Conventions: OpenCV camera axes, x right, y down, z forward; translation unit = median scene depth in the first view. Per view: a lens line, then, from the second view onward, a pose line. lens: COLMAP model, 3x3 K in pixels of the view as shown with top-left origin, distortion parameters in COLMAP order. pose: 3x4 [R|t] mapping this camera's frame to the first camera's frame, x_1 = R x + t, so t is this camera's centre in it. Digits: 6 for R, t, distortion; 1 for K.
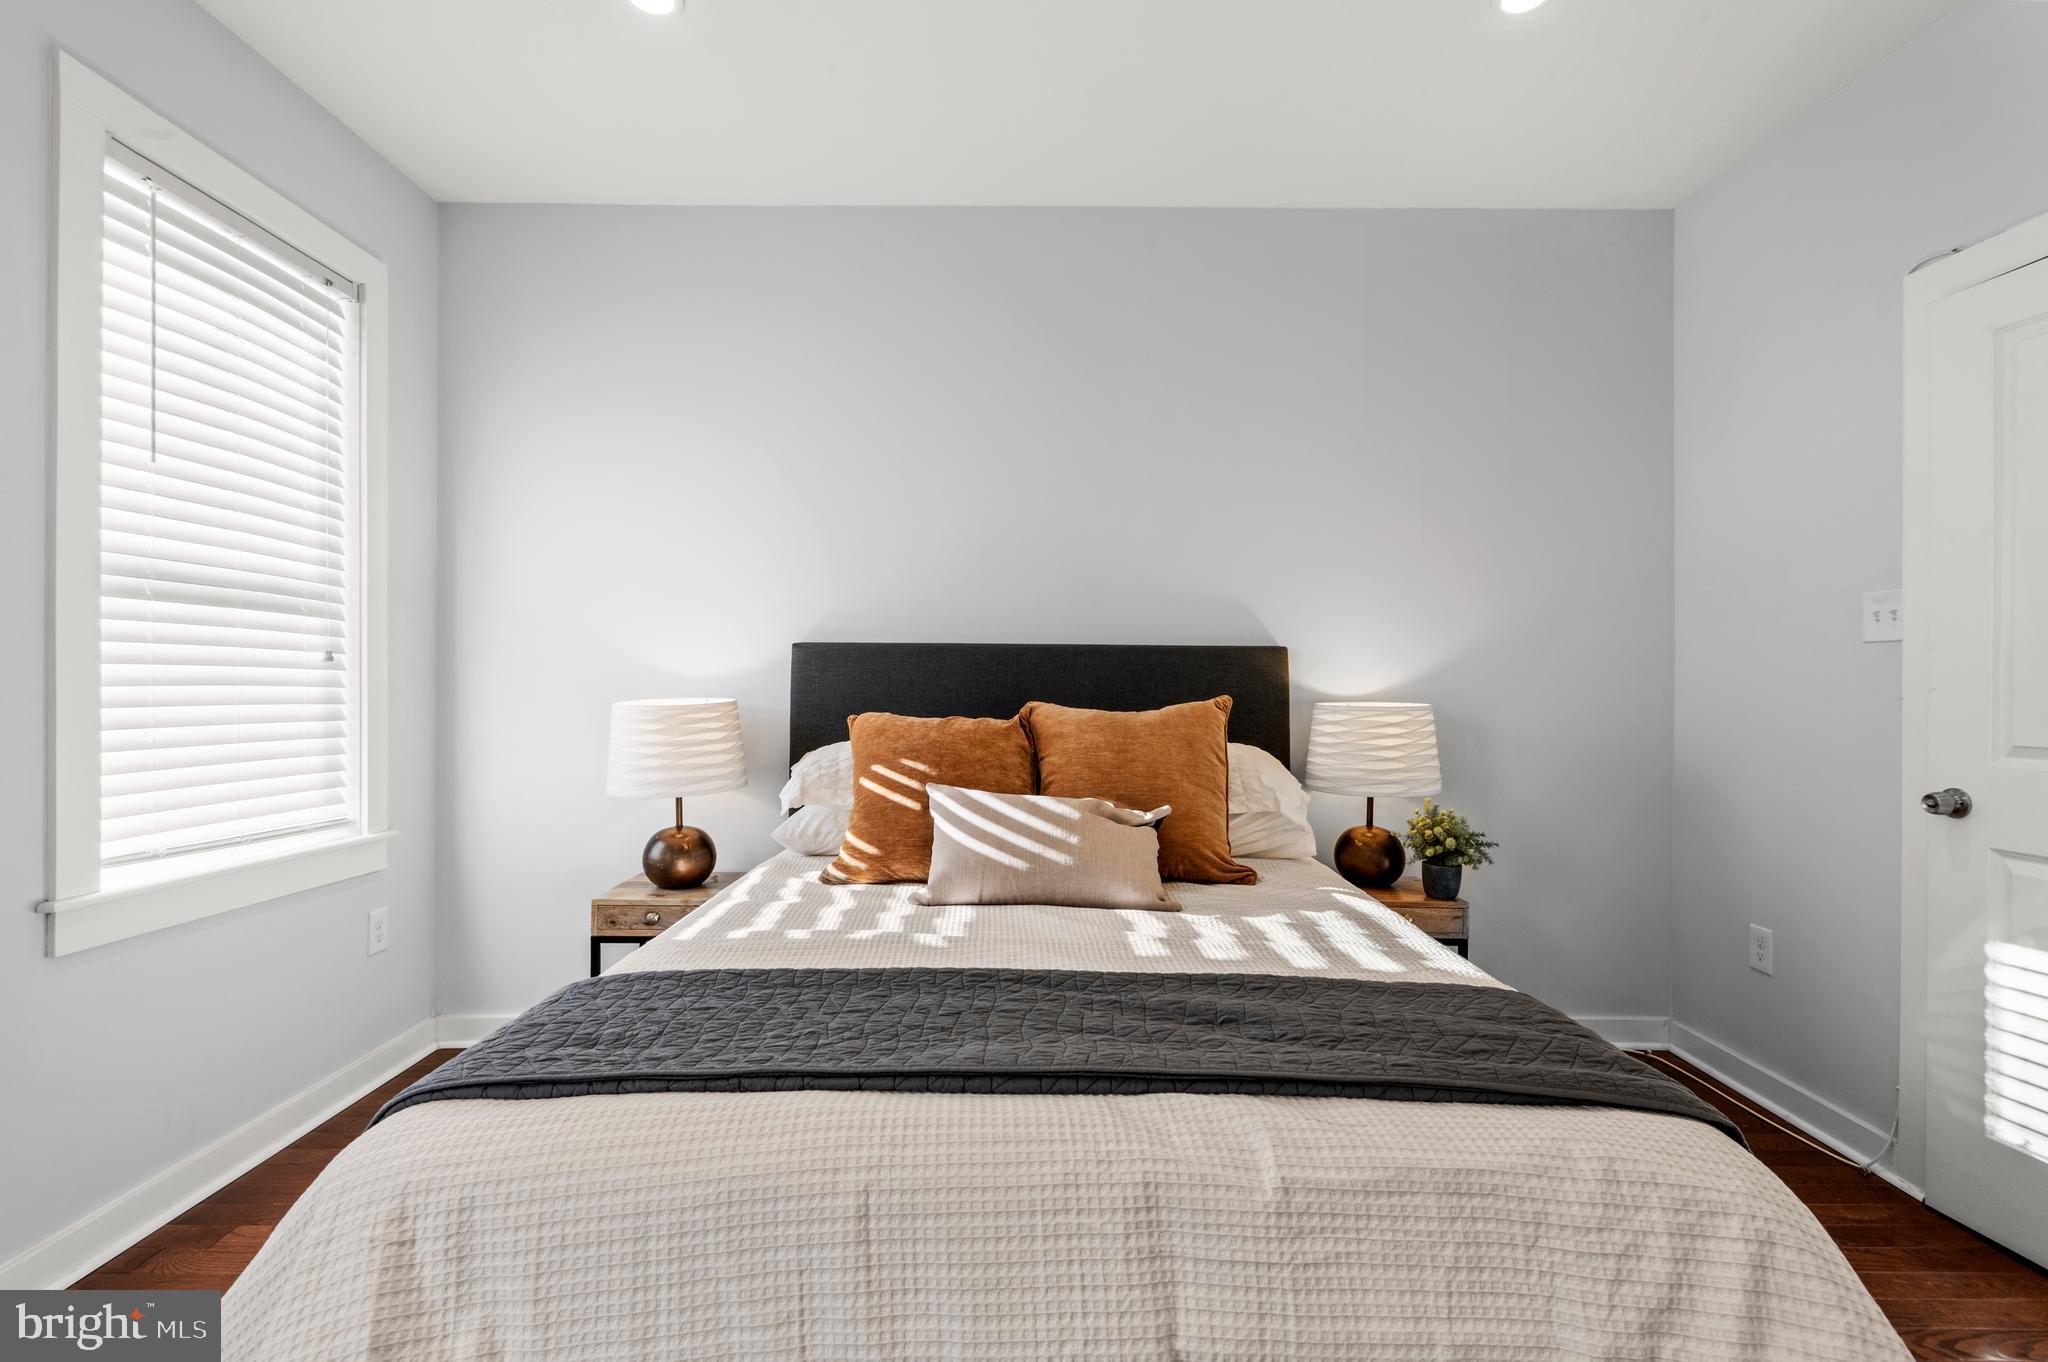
lens RADIAL K [[945.7, 0, 1029.2], [0, 945.7, 681.8], [0, 0, 1]] dist [0.012098, -0.004084]
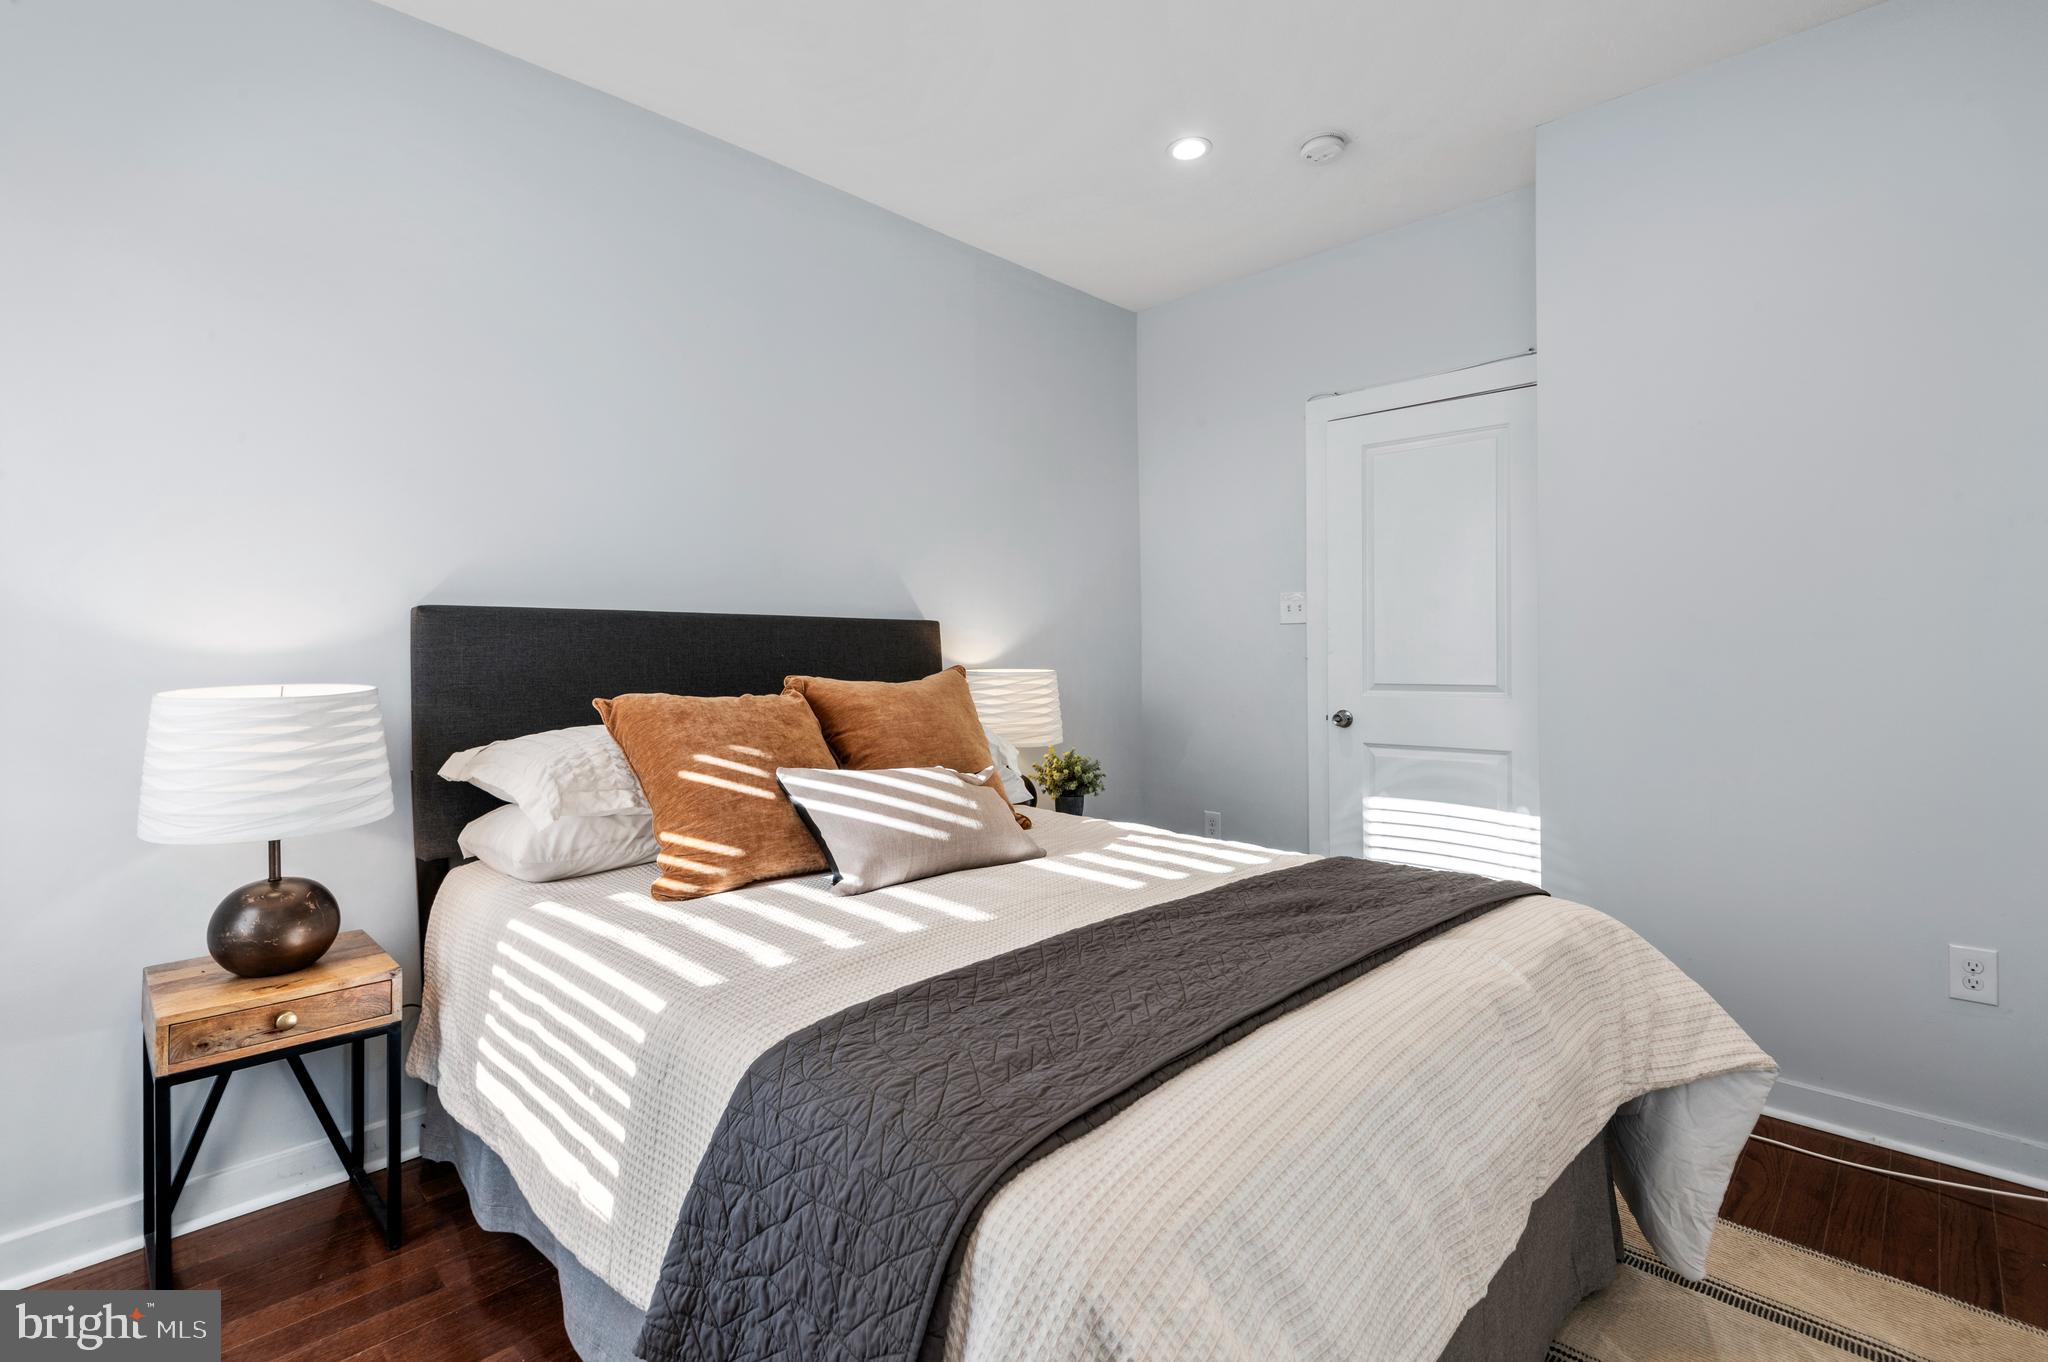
lens RADIAL K [[945.7, 0, 999.6], [0, 945.7, 647.4], [0, 0, 1]] dist [0.012098, -0.004084]
pose [[0.707136, -0.005636, 0.707055, -0.598203], [0.009523, 0.999953, -0.001554, -0.004613], [-0.707013, 0.007832, 0.707157, 0.212805]]
